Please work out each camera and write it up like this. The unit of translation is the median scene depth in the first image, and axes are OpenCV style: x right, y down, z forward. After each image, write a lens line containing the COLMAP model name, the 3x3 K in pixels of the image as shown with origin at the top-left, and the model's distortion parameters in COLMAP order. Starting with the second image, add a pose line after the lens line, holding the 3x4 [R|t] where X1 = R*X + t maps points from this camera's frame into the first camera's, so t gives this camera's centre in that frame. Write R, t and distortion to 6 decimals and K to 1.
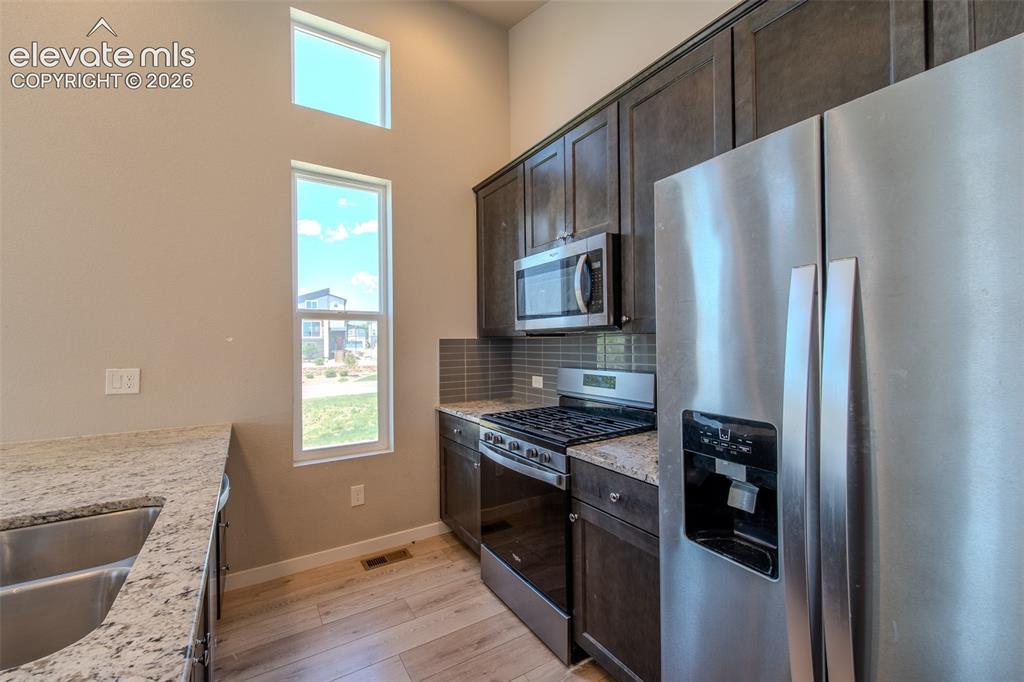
lens RADIAL K [[421.6, 0, 514.1], [0, 421.6, 341.9], [0, 0, 1]] dist [0.004846, -0.002787]
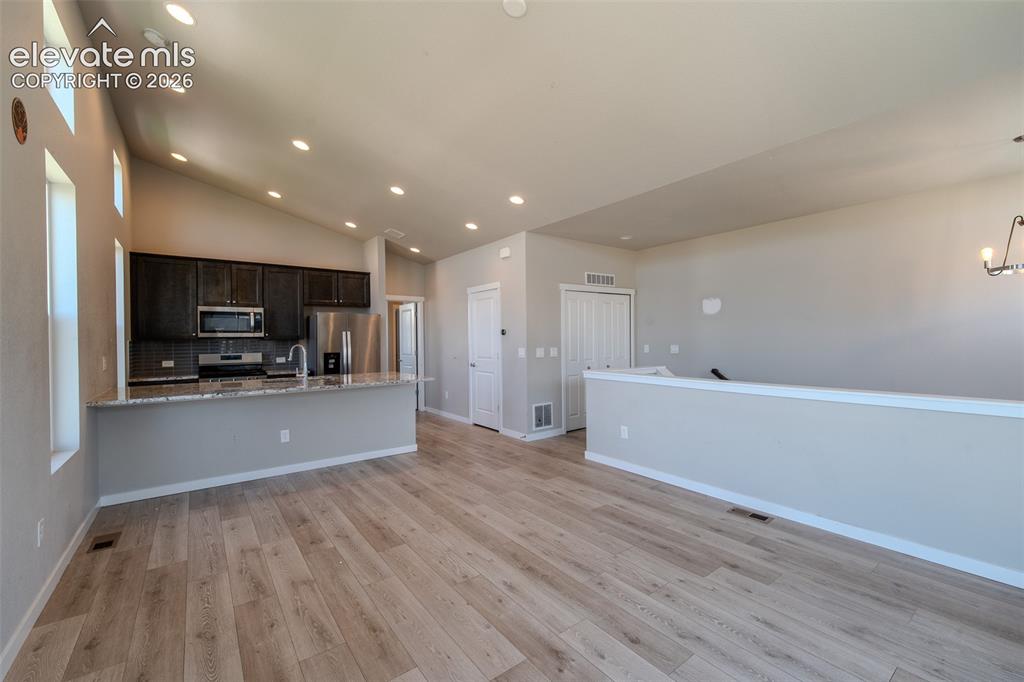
lens RADIAL K [[421.6, 0, 516.1], [0, 421.6, 341.6], [0, 0, 1]] dist [0.004846, -0.002787]
pose [[-0.085003, 0.003559, 0.996374, -2.606703], [0.010840, 0.999938, -0.002647, 0.022592], [-0.996322, 0.010576, -0.085036, -0.535611]]
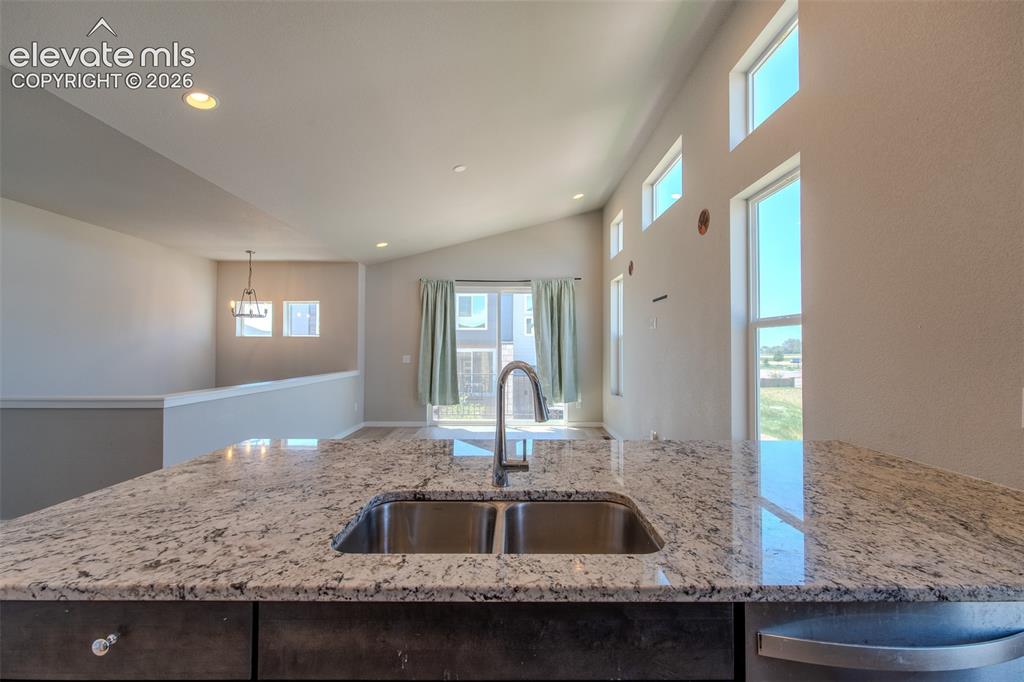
lens RADIAL K [[421.6, 0, 513.8], [0, 421.6, 341.7], [0, 0, 1]] dist [0.004846, -0.002787]
pose [[-0.534053, -0.005892, -0.845430, -0.031191], [0.002692, 0.999959, -0.008669, -0.000652], [0.845447, -0.006905, -0.534015, 0.625077]]
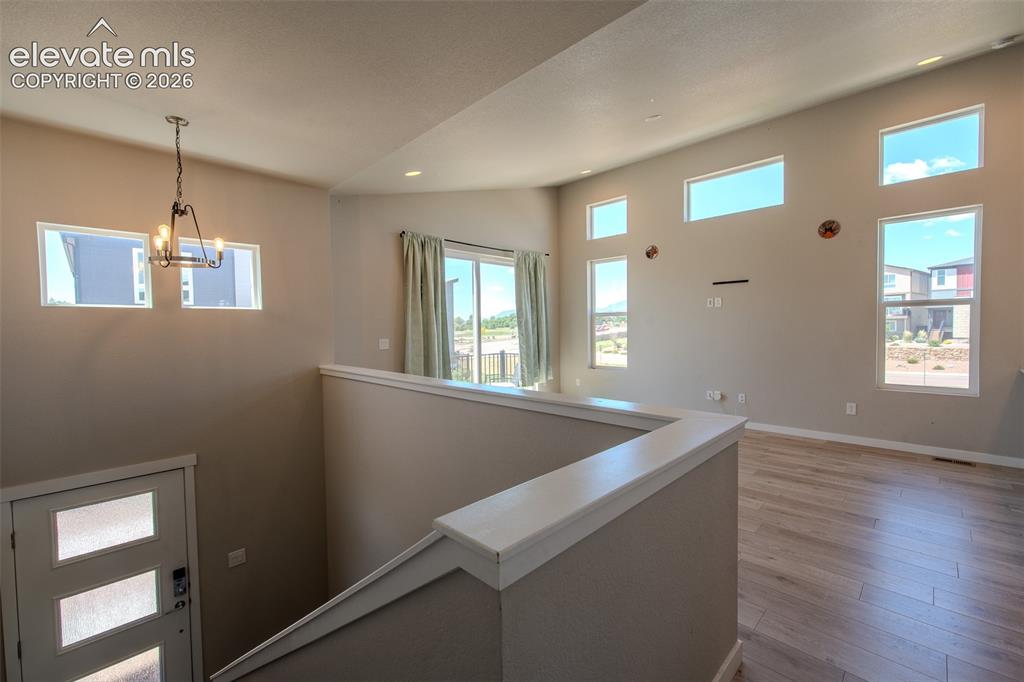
lens RADIAL K [[421.6, 0, 515.5], [0, 421.6, 340.7], [0, 0, 1]] dist [0.004846, -0.002787]
pose [[0.223638, 0.038354, -0.973917, 0.031445], [0.012928, 0.999021, 0.042312, -0.001695], [0.974587, -0.022054, 0.222923, -1.578415]]
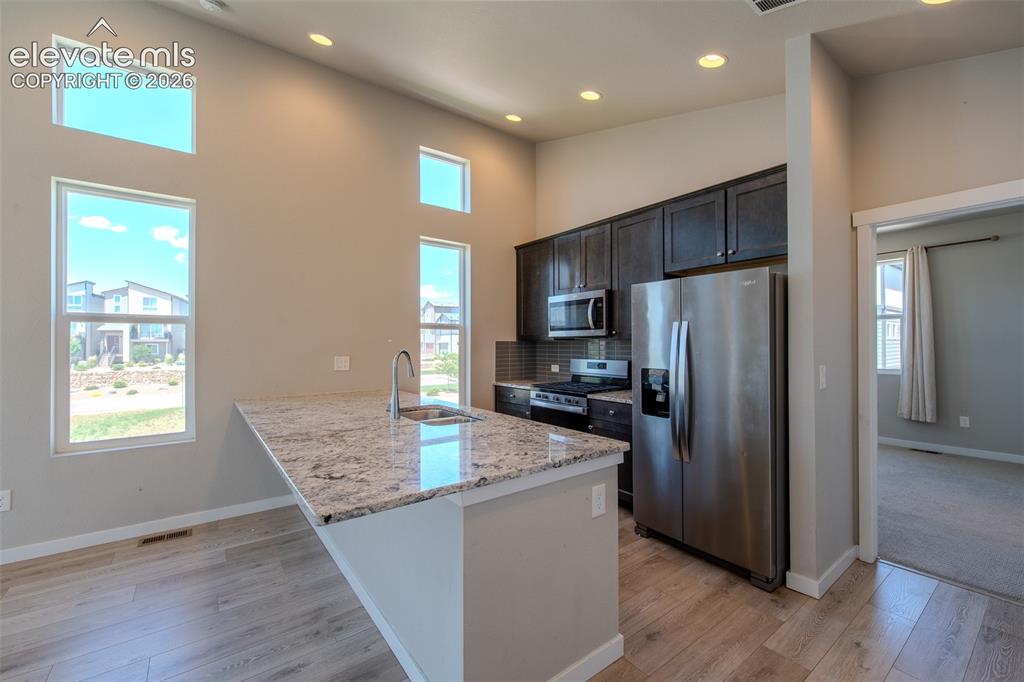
lens RADIAL K [[421.6, 0, 515.0], [0, 421.6, 341.8], [0, 0, 1]] dist [0.004846, -0.002787]
pose [[0.996490, 0.007837, 0.083341, -0.308585], [-0.007452, 0.999960, -0.004933, 0.002655], [-0.083377, 0.004294, 0.996509, -0.792674]]
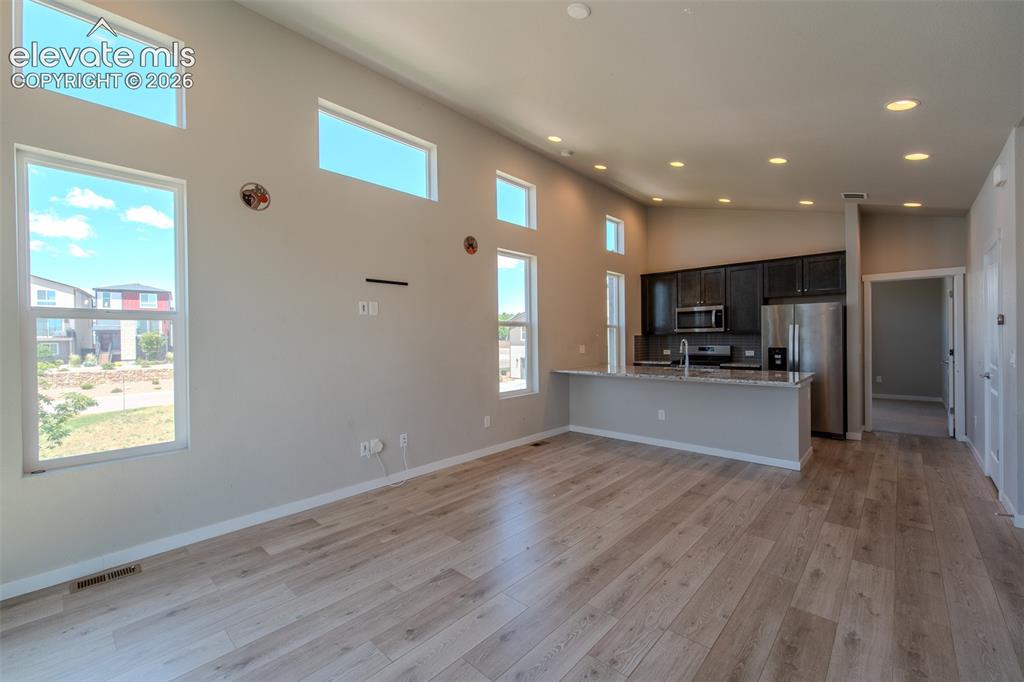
lens RADIAL K [[421.6, 0, 513.7], [0, 421.6, 341.3], [0, 0, 1]] dist [0.004846, -0.002787]
pose [[0.965435, -0.004607, 0.260603, -2.001433], [0.003214, 0.999978, 0.005773, 0.015985], [-0.260624, -0.004736, 0.965429, -1.638545]]
